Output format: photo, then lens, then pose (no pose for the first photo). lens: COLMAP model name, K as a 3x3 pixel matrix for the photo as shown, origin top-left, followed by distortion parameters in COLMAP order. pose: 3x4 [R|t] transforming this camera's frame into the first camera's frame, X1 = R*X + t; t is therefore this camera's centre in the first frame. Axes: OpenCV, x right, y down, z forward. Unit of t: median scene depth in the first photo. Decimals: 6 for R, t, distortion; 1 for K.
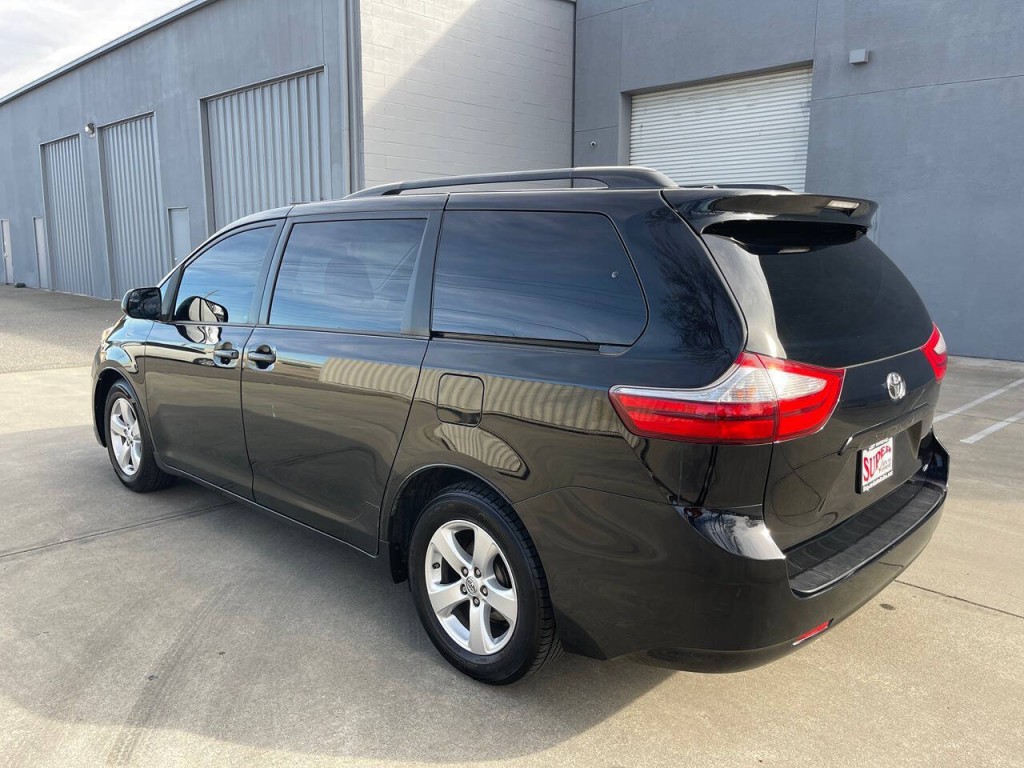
lens RADIAL K [[782.5, 0, 522.8], [0, 782.5, 386.1], [0, 0, 1]] dist [0.062952, -0.092553]
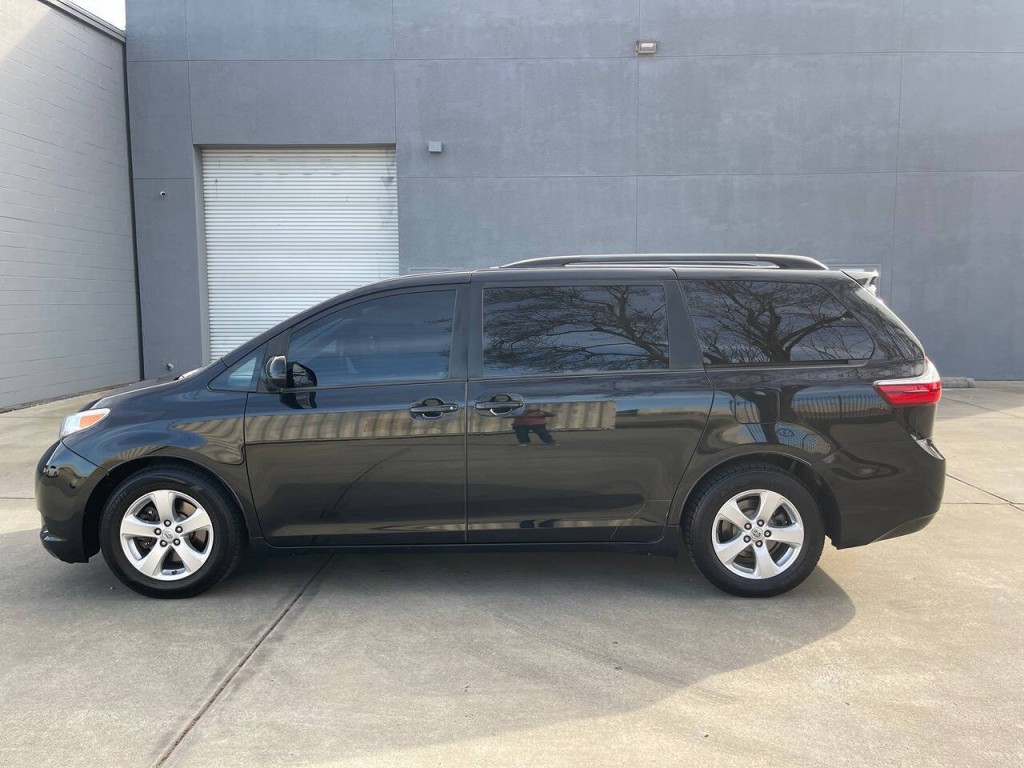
lens RADIAL K [[785.2, 0, 533.2], [0, 785.2, 383.9], [0, 0, 1]] dist [0.032744, -0.002939]
pose [[0.722423, -0.083099, 0.686439, -1.059862], [0.129179, 0.991493, -0.015922, -0.042171], [-0.679277, 0.100176, 0.727013, 0.144238]]
